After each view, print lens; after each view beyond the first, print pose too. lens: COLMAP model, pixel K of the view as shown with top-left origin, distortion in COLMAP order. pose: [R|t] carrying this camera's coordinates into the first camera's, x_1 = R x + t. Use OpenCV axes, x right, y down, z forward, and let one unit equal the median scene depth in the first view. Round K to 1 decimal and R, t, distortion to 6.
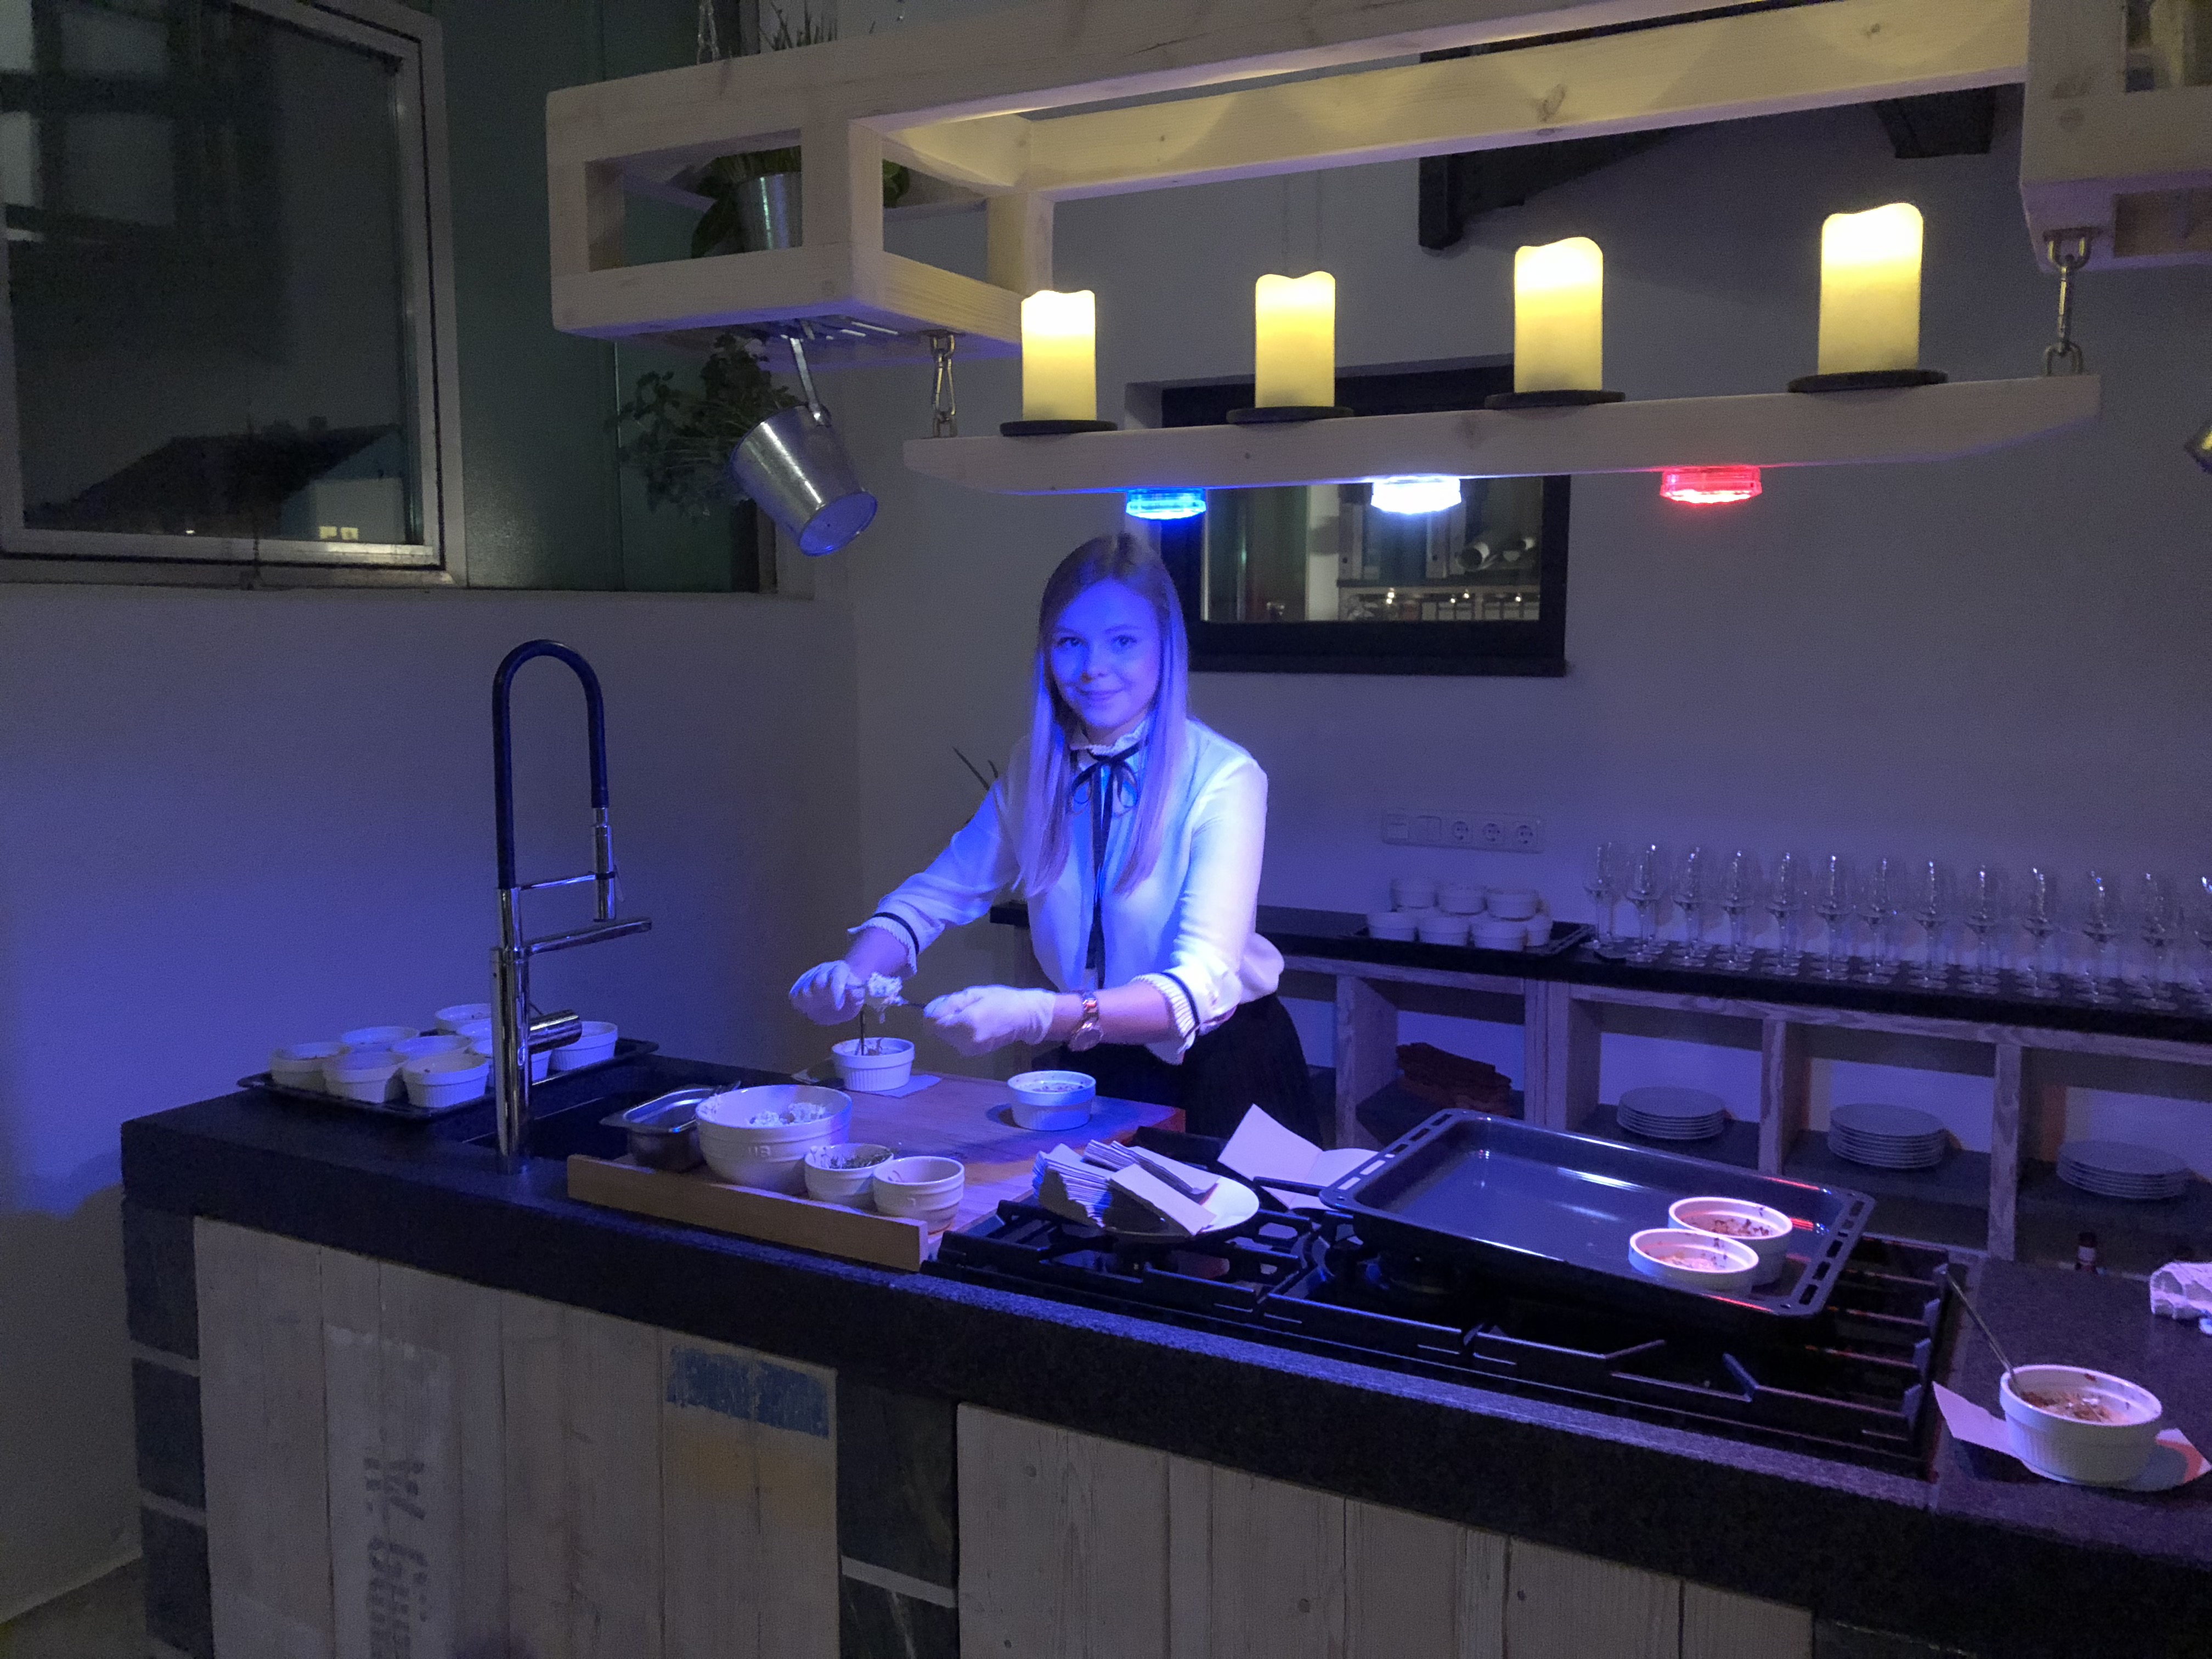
lens RADIAL K [[1832.1, 0, 1102.7], [0, 1832.1, 816.4], [0, 0, 1]] dist [0.001311, -0.000903]
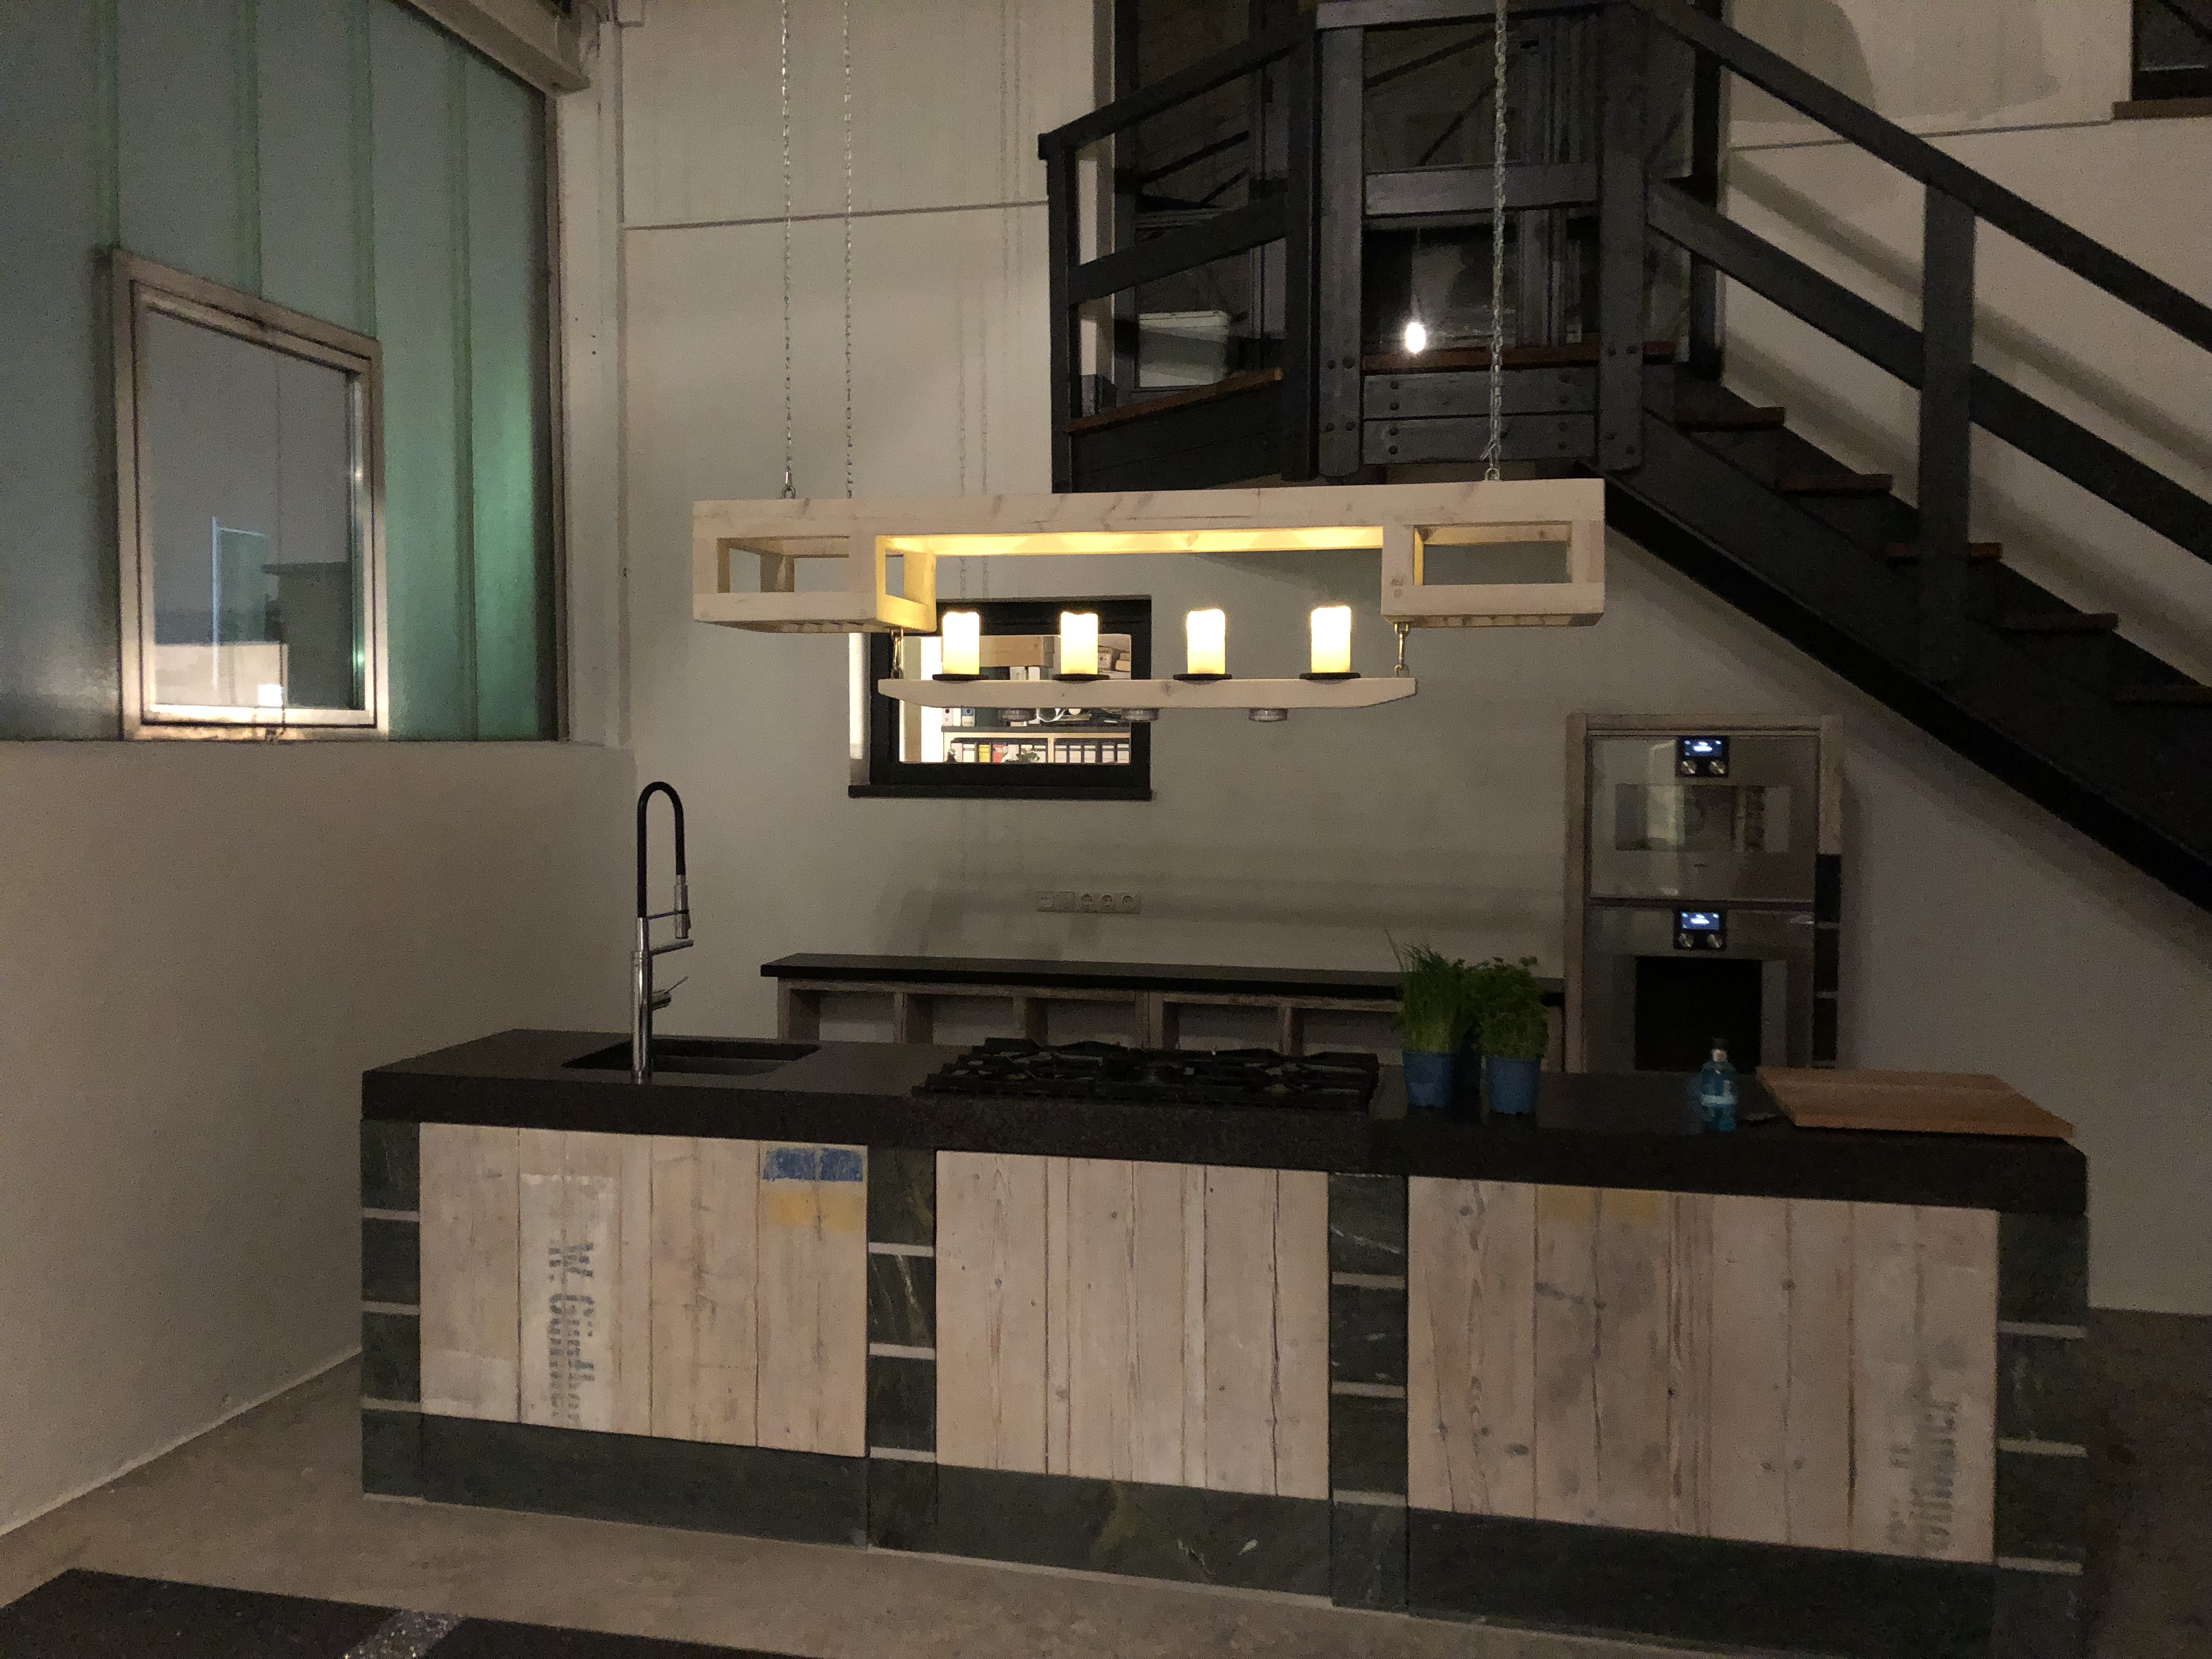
lens RADIAL K [[1772.0, 0, 1106.0], [0, 1772.0, 829.5], [0, 0, 1]] dist [0.005027, -0.003146]
pose [[0.962712, -0.009228, 0.270372, -0.386438], [0.025841, 0.997985, -0.057950, 0.070816], [-0.269292, 0.062775, 0.961010, -0.887444]]
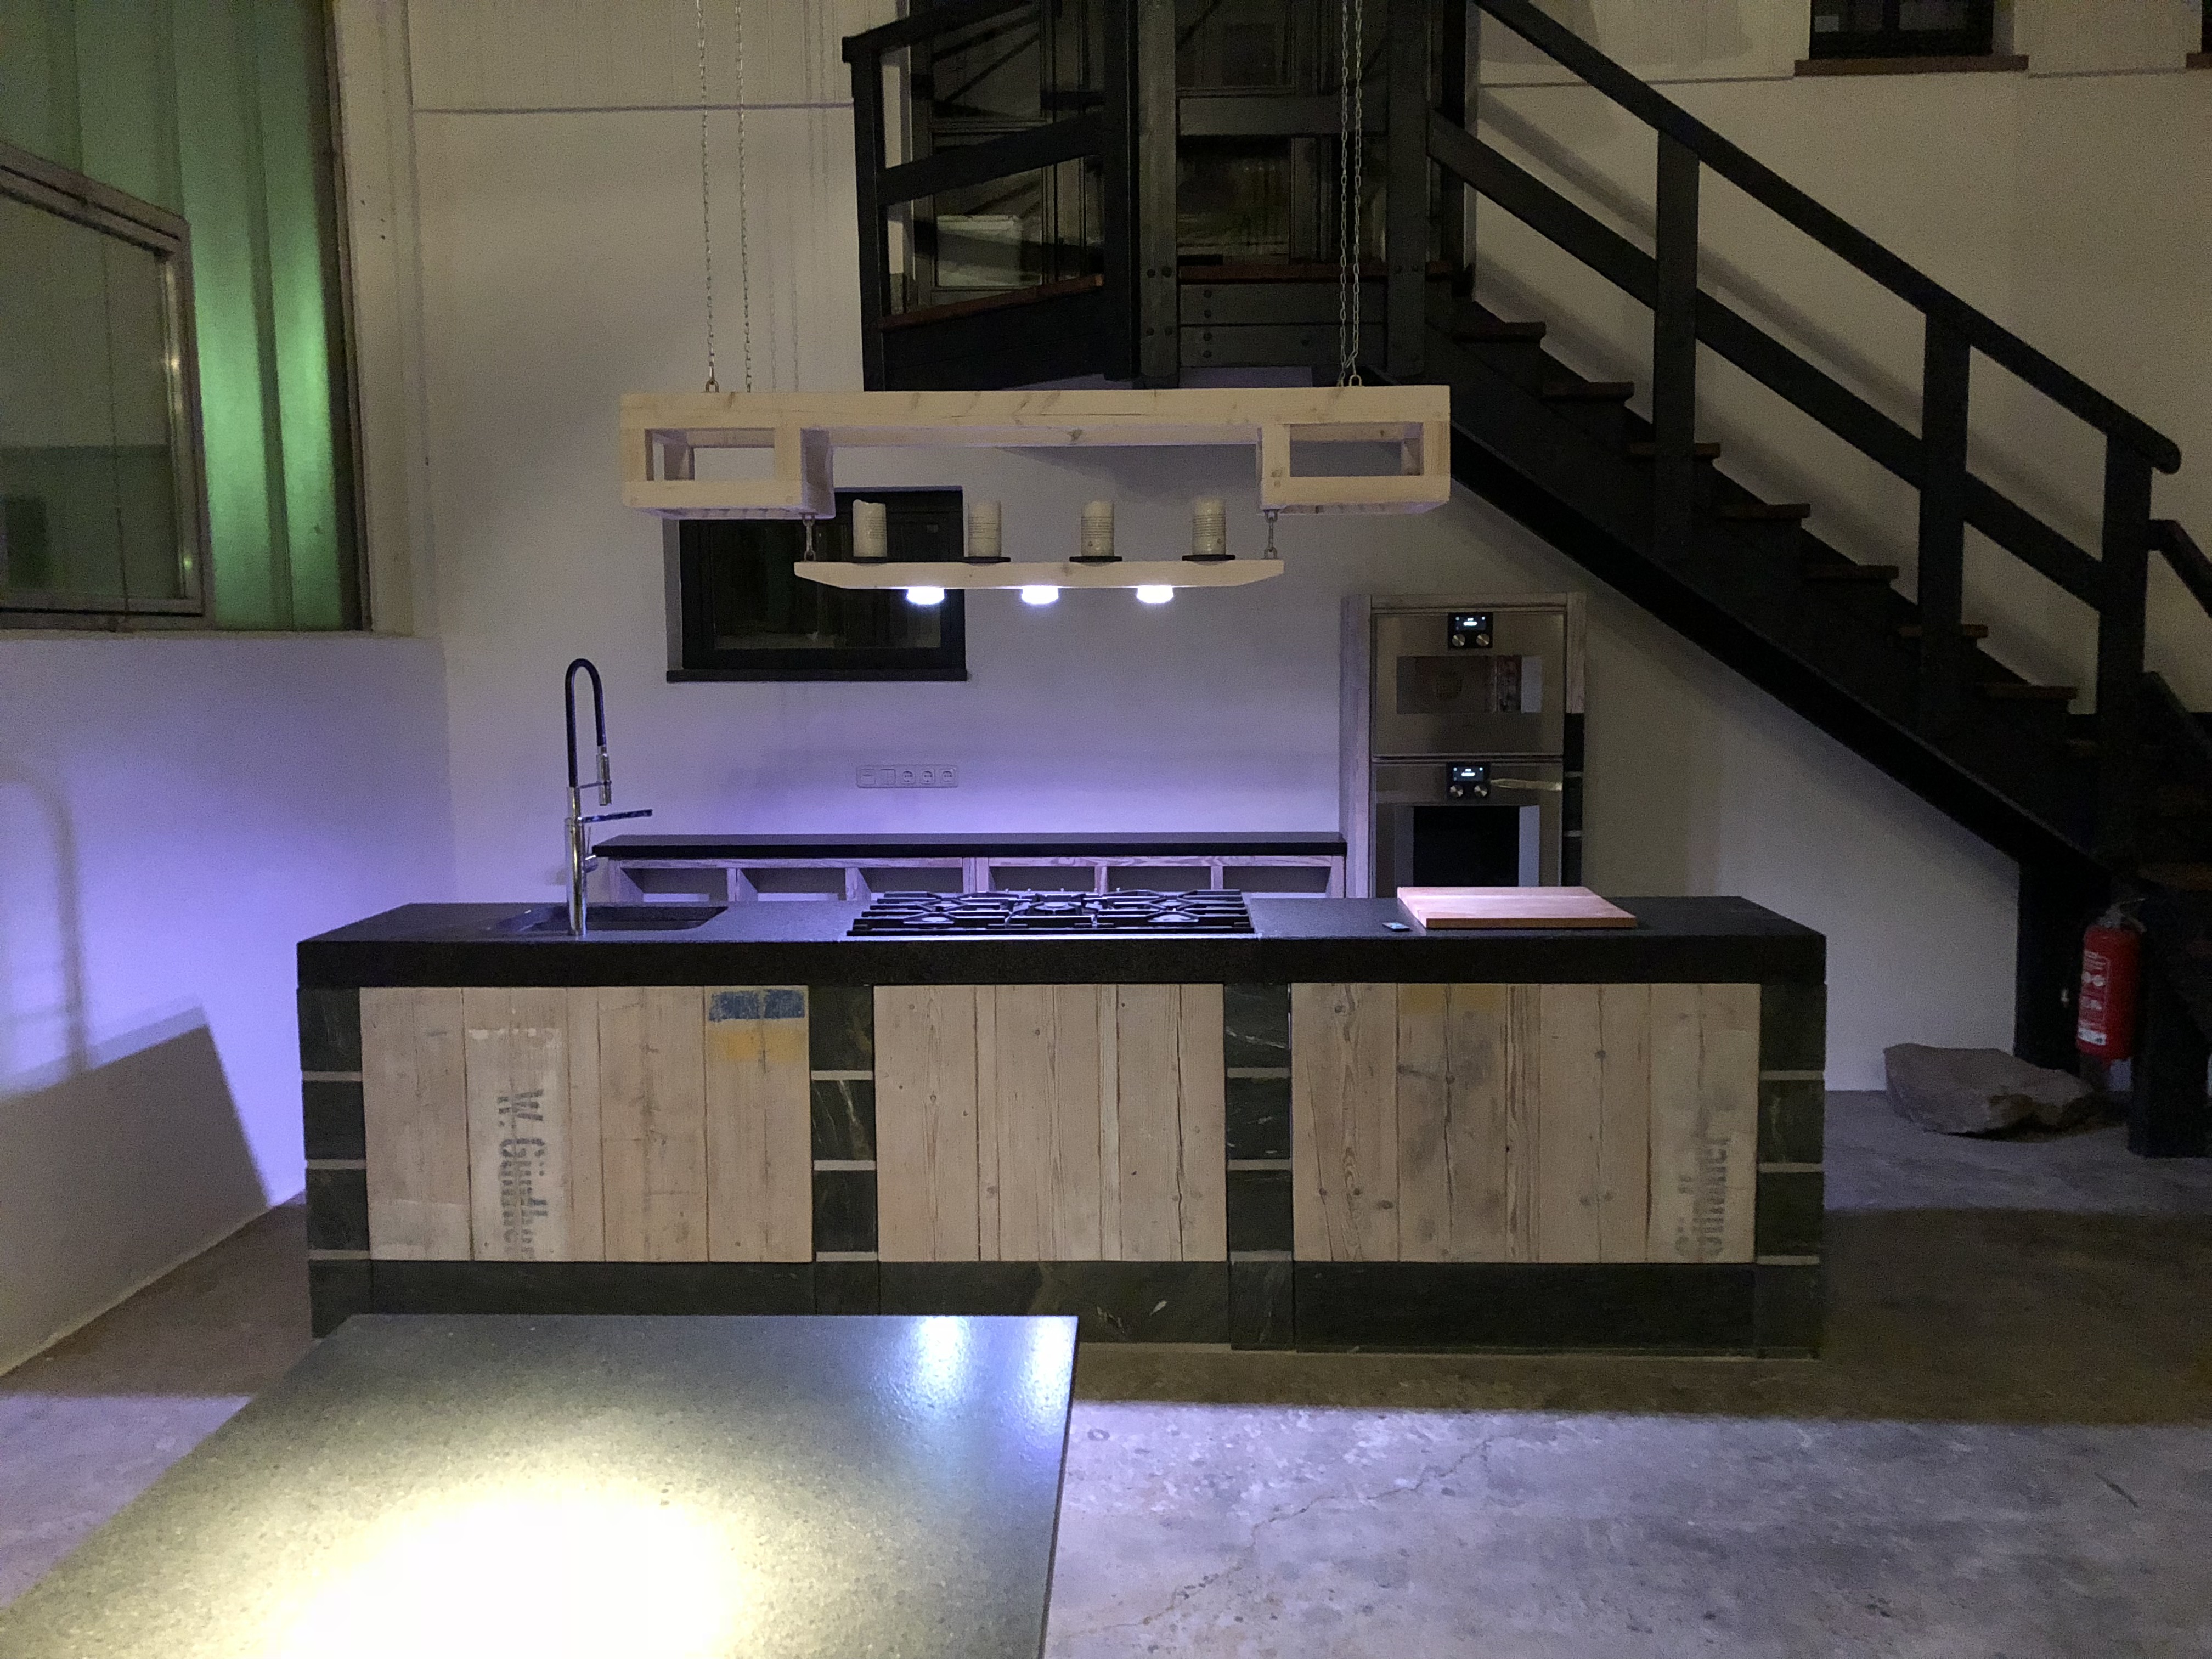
lens RADIAL K [[1772.0, 0, 1106.0], [0, 1772.0, 829.5], [0, 0, 1]] dist [0.005027, -0.003146]
pose [[0.894958, -0.054048, 0.442864, -0.710231], [0.056920, 0.998355, 0.006815, 0.111996], [-0.442504, 0.019109, 0.896563, -1.012472]]
